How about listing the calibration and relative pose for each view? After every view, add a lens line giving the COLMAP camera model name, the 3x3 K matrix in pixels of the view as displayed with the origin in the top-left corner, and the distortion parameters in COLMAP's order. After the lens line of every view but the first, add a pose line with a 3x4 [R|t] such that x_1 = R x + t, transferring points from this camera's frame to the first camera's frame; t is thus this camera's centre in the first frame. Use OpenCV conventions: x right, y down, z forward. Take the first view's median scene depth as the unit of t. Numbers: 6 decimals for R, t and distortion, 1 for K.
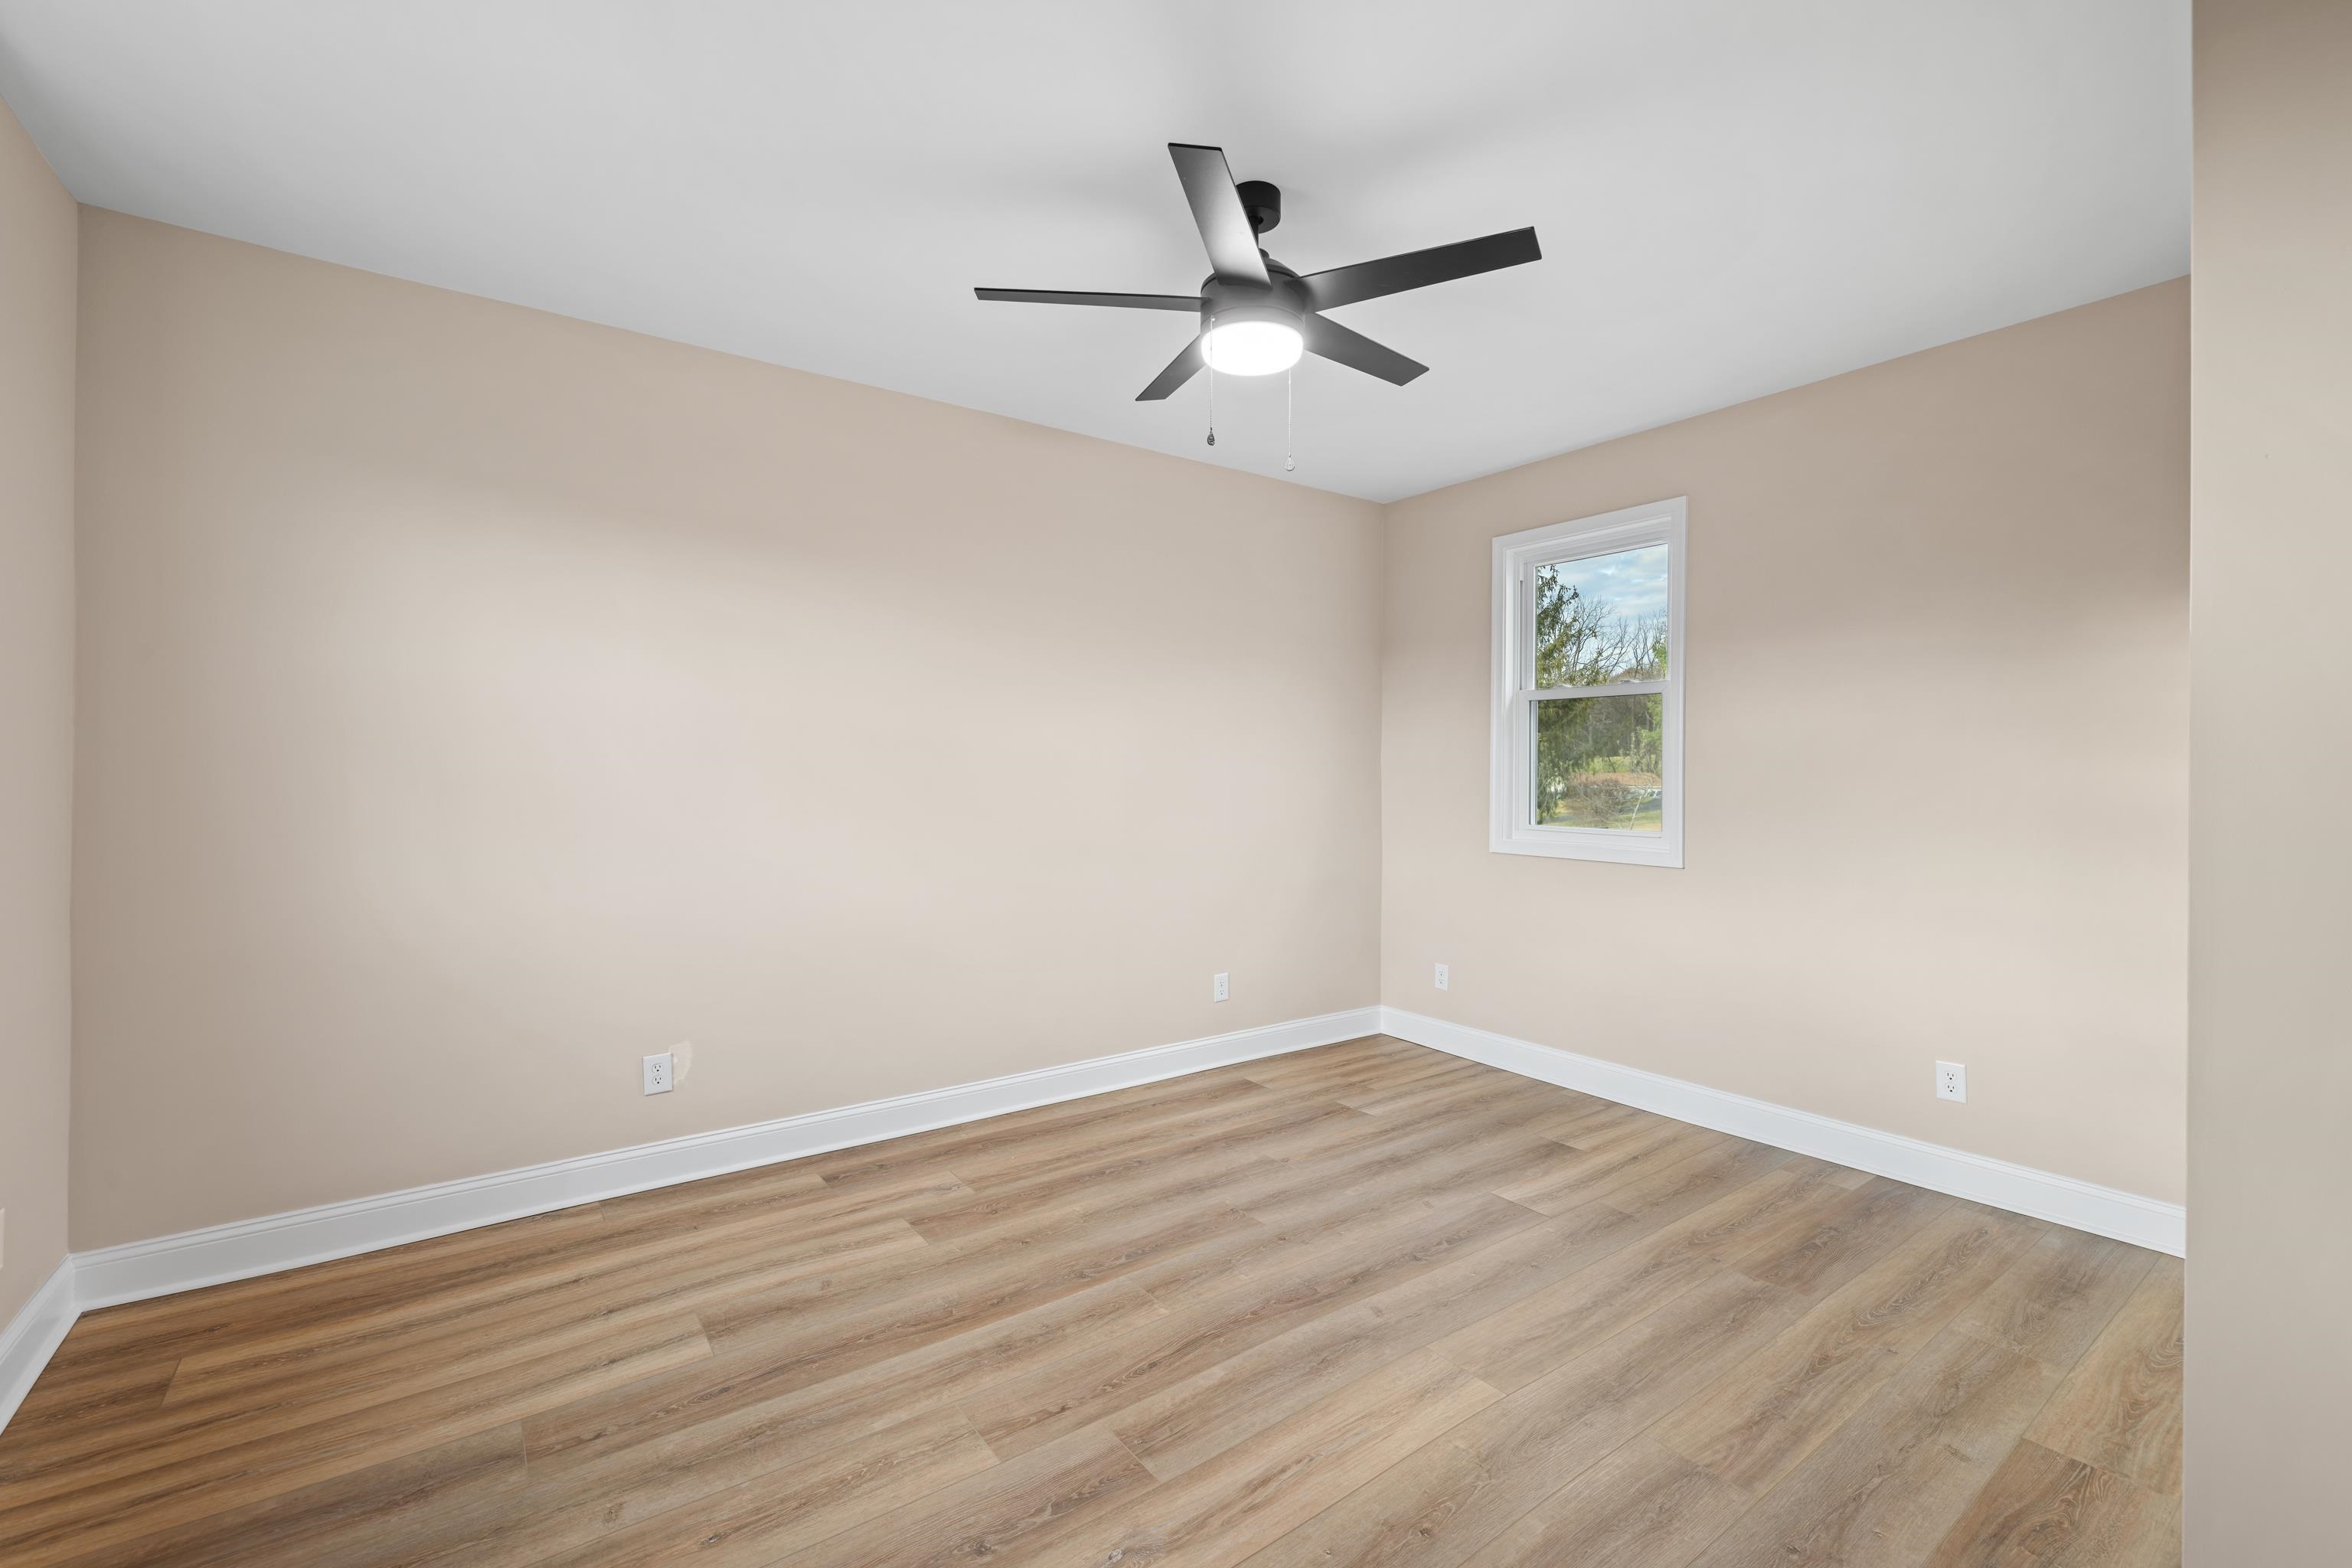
lens RADIAL K [[990.3, 0, 1176.0], [0, 990.3, 784.0], [0, 0, 1]] dist [0.002816, 0.000091]
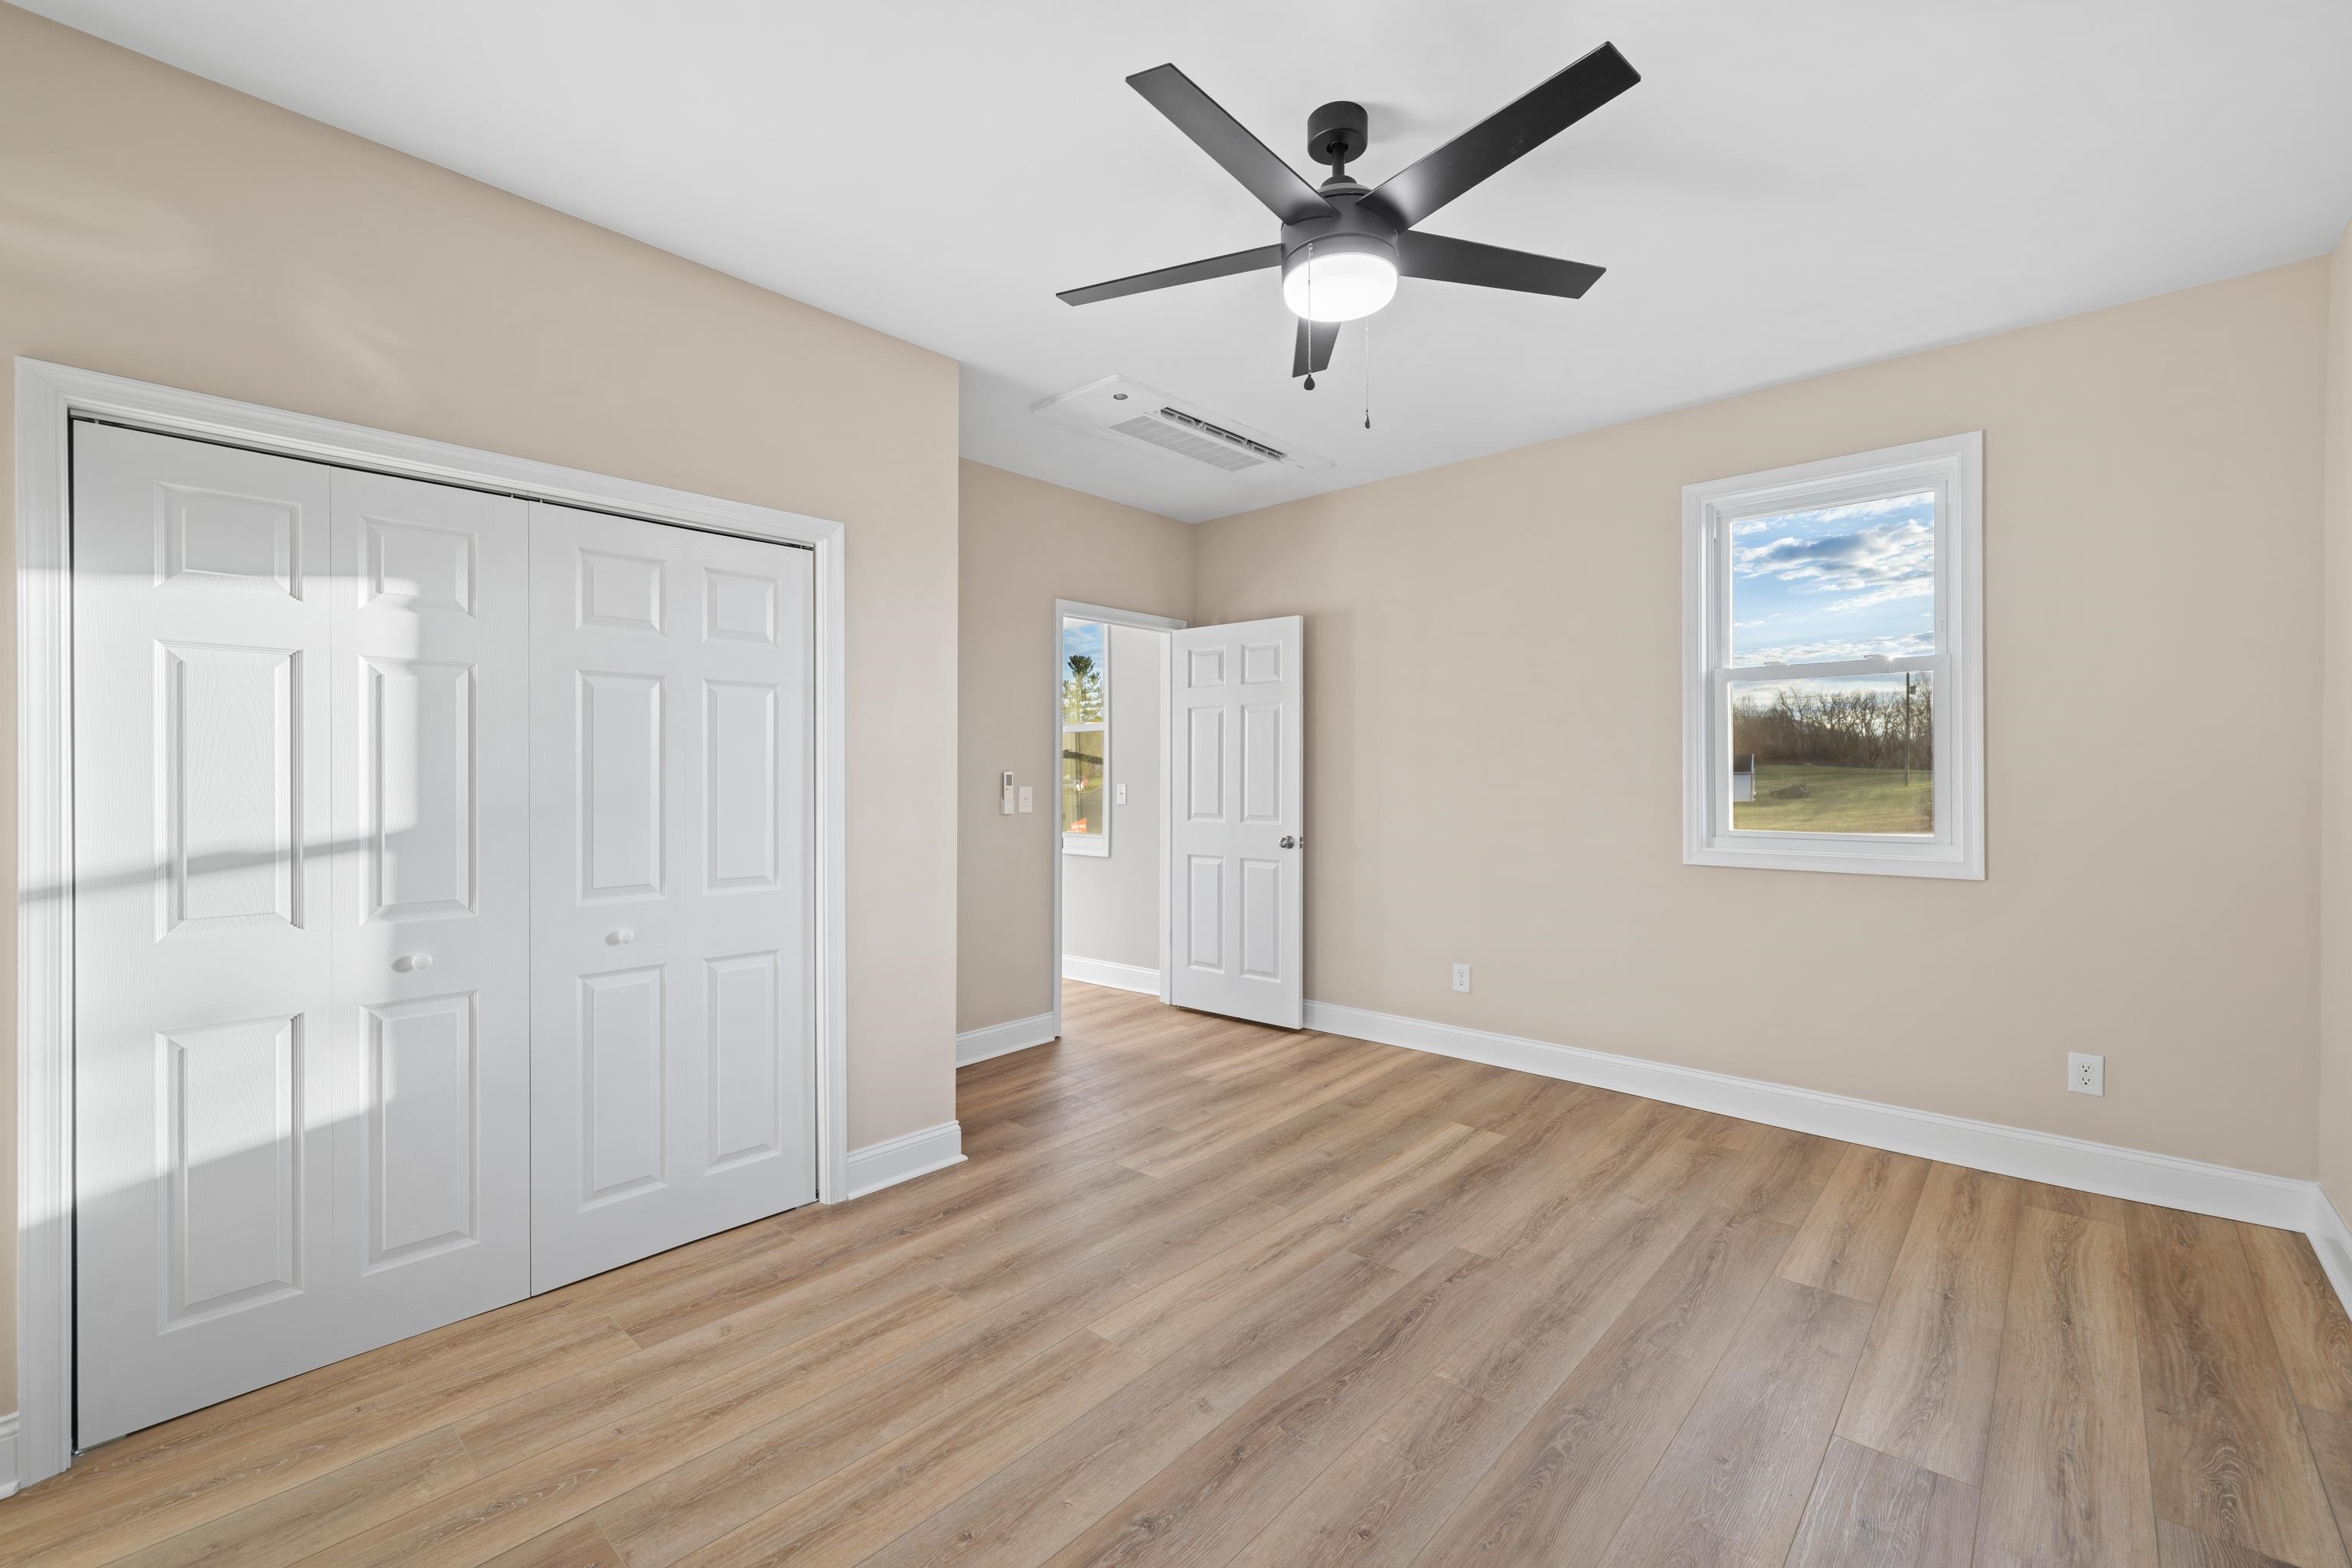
lens RADIAL K [[990.3, 0, 1176.0], [0, 990.3, 784.0], [0, 0, 1]] dist [0.002816, 0.000091]
pose [[-0.980406, 0.000950, -0.196983, 0.428465], [-0.002539, 0.999844, 0.017462, -0.004206], [0.196969, 0.017620, -0.980251, 1.980572]]
